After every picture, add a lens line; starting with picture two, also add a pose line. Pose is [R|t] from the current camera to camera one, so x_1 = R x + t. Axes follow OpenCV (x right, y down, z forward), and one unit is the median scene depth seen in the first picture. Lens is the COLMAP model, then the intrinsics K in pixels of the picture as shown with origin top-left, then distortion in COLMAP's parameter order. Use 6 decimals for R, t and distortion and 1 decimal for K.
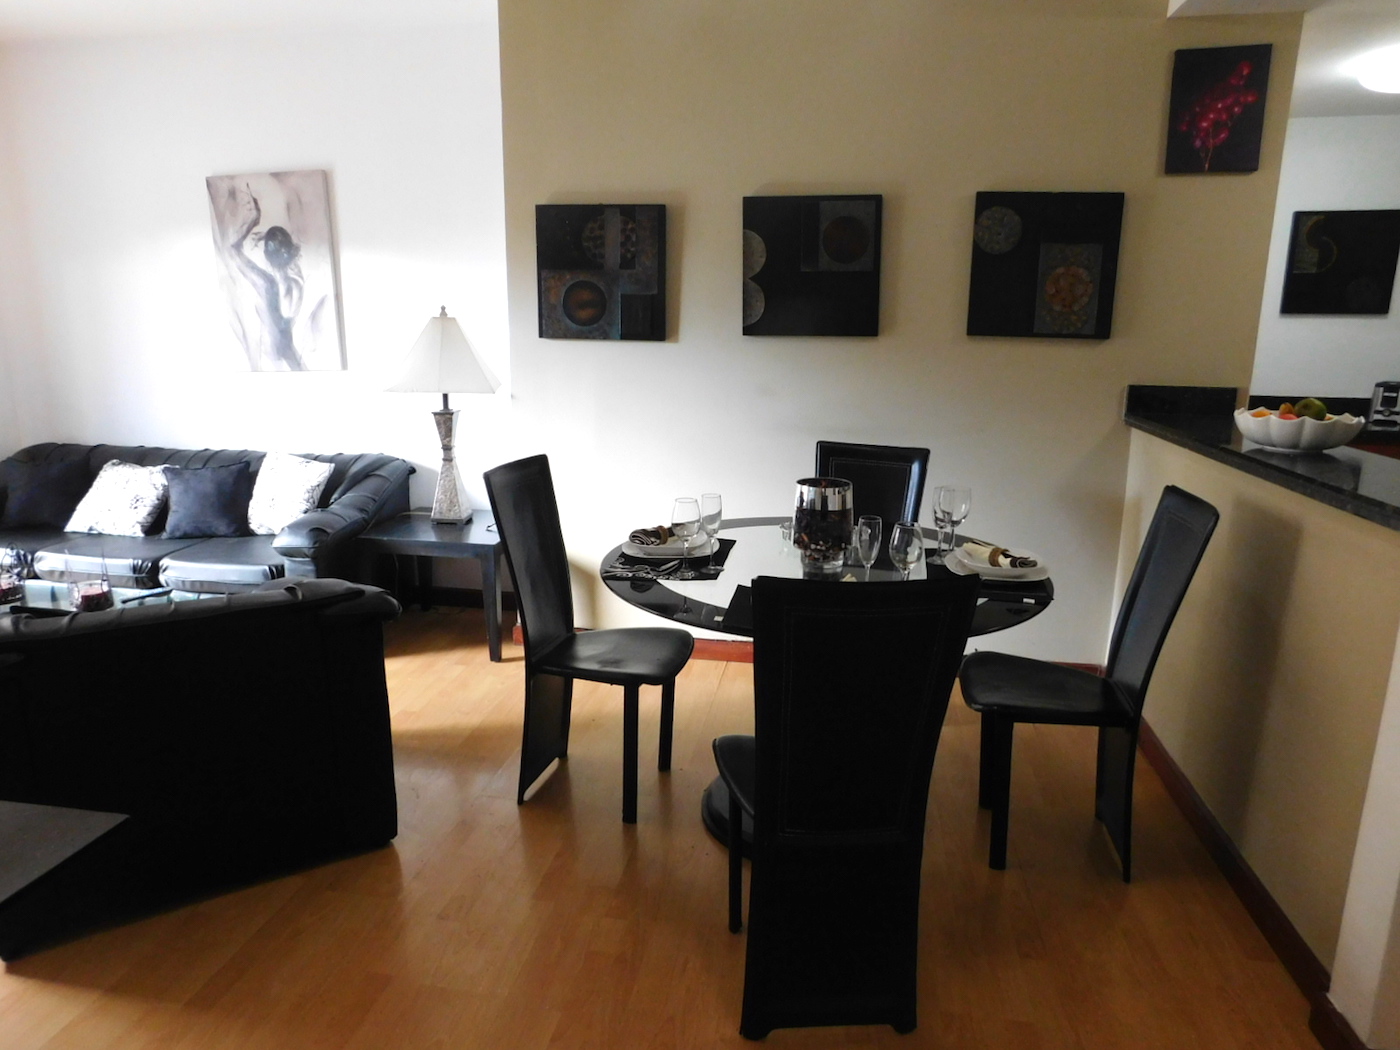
lens RADIAL K [[926.9, 0, 700.0], [0, 926.9, 525.0], [0, 0, 1]] dist [-0.062646, 0.051483]
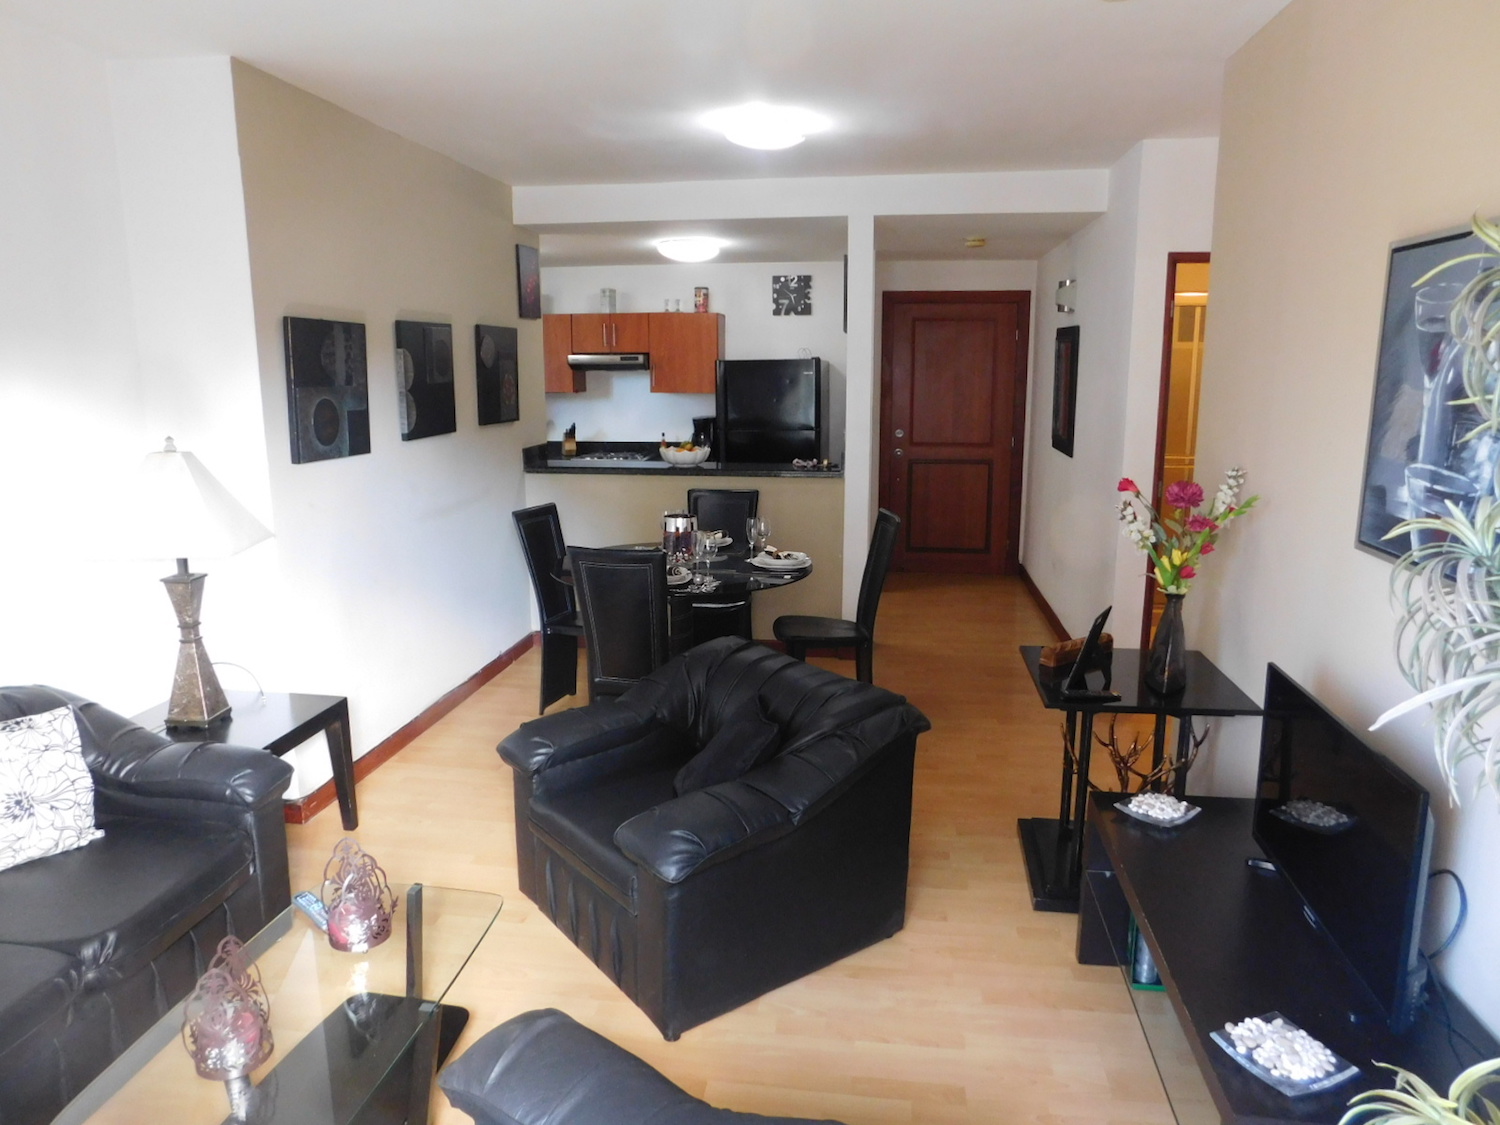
lens RADIAL K [[994.8, 0, 747.8], [0, 994.8, 566.5], [0, 0, 1]] dist [-0.068184, 0.050734]
pose [[-0.020215, -0.208219, 0.977873, -0.976471], [0.221047, 0.952938, 0.207479, -0.181362], [-0.975054, 0.220350, 0.026763, 0.498216]]
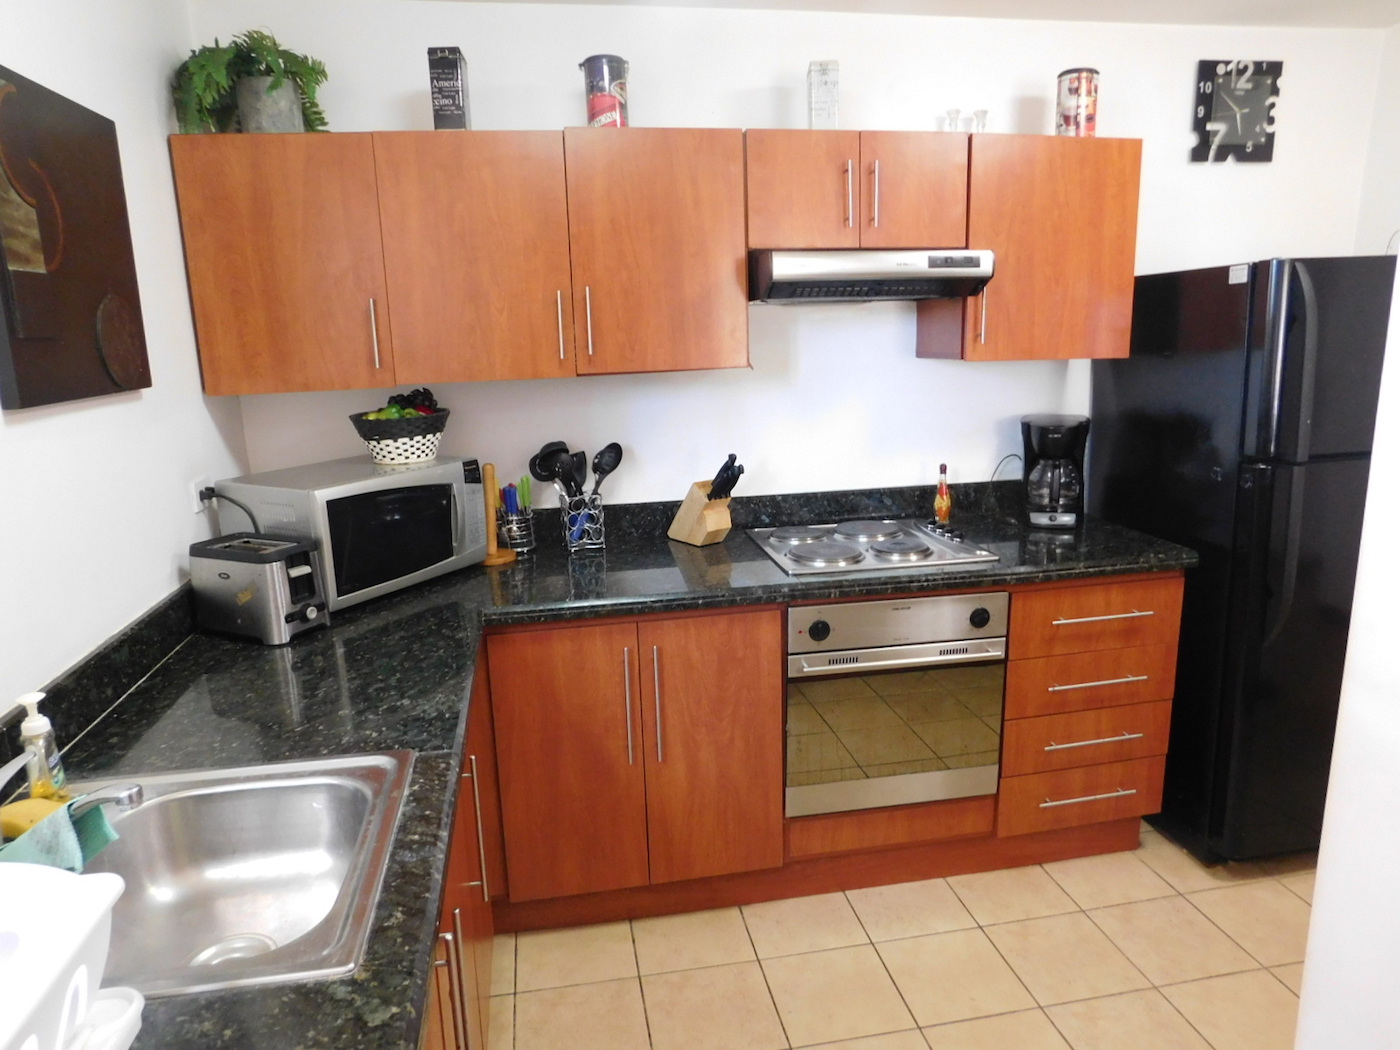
lens RADIAL K [[928.5, 0, 697.9], [0, 928.5, 528.7], [0, 0, 1]] dist [-0.068184, 0.050734]
pose [[-0.331145, -0.196791, 0.922830, 0.328854], [0.233700, 0.930433, 0.282273, -0.255303], [-0.914181, 0.309139, -0.262118, 1.001089]]
